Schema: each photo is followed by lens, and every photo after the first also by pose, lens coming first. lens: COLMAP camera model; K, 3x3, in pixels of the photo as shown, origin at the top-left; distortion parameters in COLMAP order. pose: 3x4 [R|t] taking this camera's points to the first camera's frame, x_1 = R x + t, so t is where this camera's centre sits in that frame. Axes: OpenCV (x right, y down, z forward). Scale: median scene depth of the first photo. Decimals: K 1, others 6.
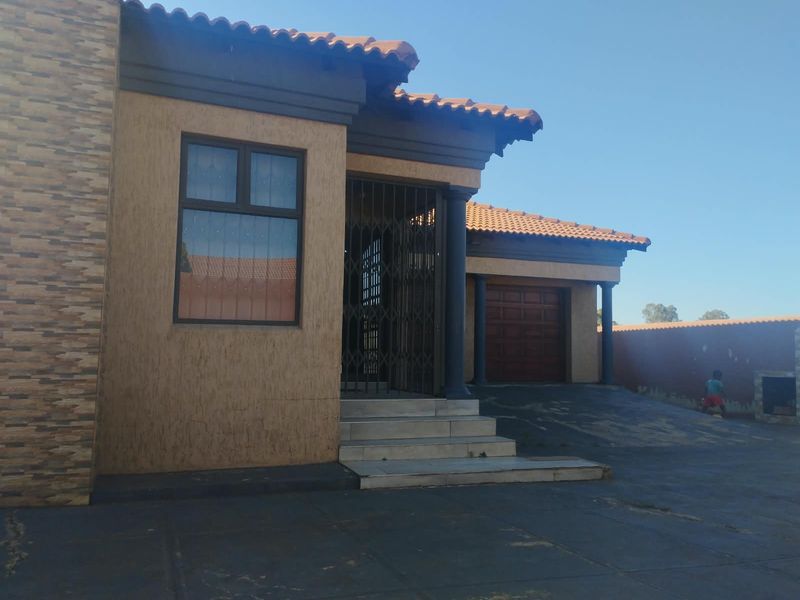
lens RADIAL K [[654.3, 0, 396.8], [0, 654.3, 303.3], [0, 0, 1]] dist [0.099000, -0.113555]
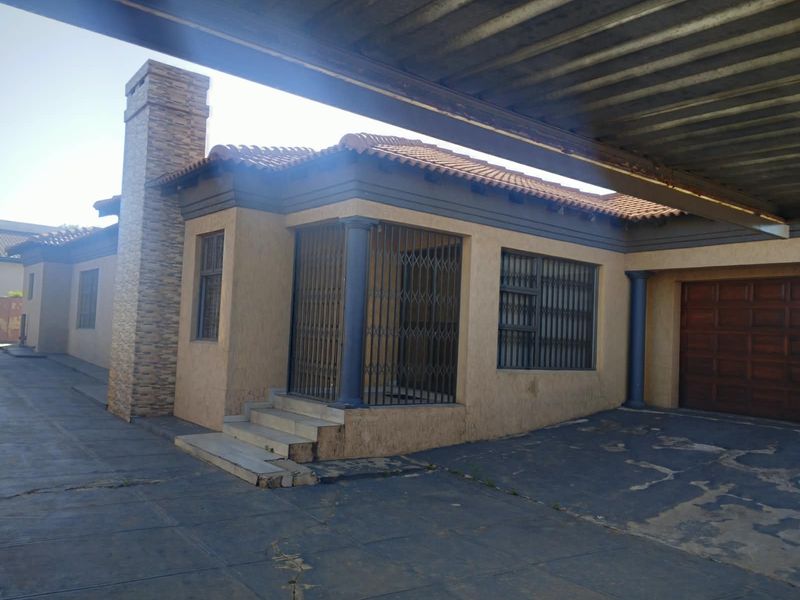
lens RADIAL K [[654.3, 0, 393.5], [0, 654.3, 301.1], [0, 0, 1]] dist [0.099000, -0.113555]
pose [[0.279201, -0.048321, -0.959016, 1.248829], [0.034454, 0.998594, -0.040285, 0.010461], [0.959614, -0.021794, 0.280473, 0.795571]]
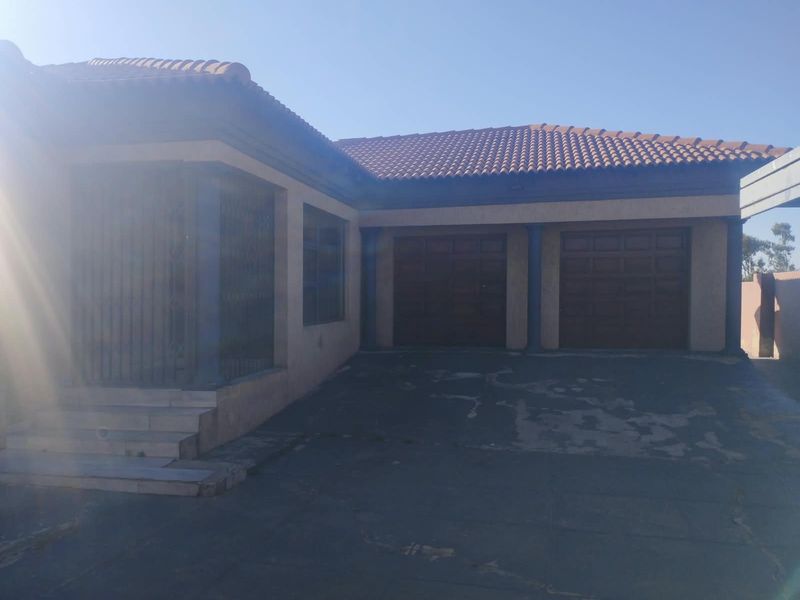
lens RADIAL K [[654.3, 0, 402.6], [0, 654.3, 295.1], [0, 0, 1]] dist [0.099000, -0.113555]
pose [[0.841782, -0.017248, -0.539542, 0.887635], [0.062928, 0.995810, 0.066345, -0.038018], [0.536137, -0.089800, 0.839341, 0.370569]]
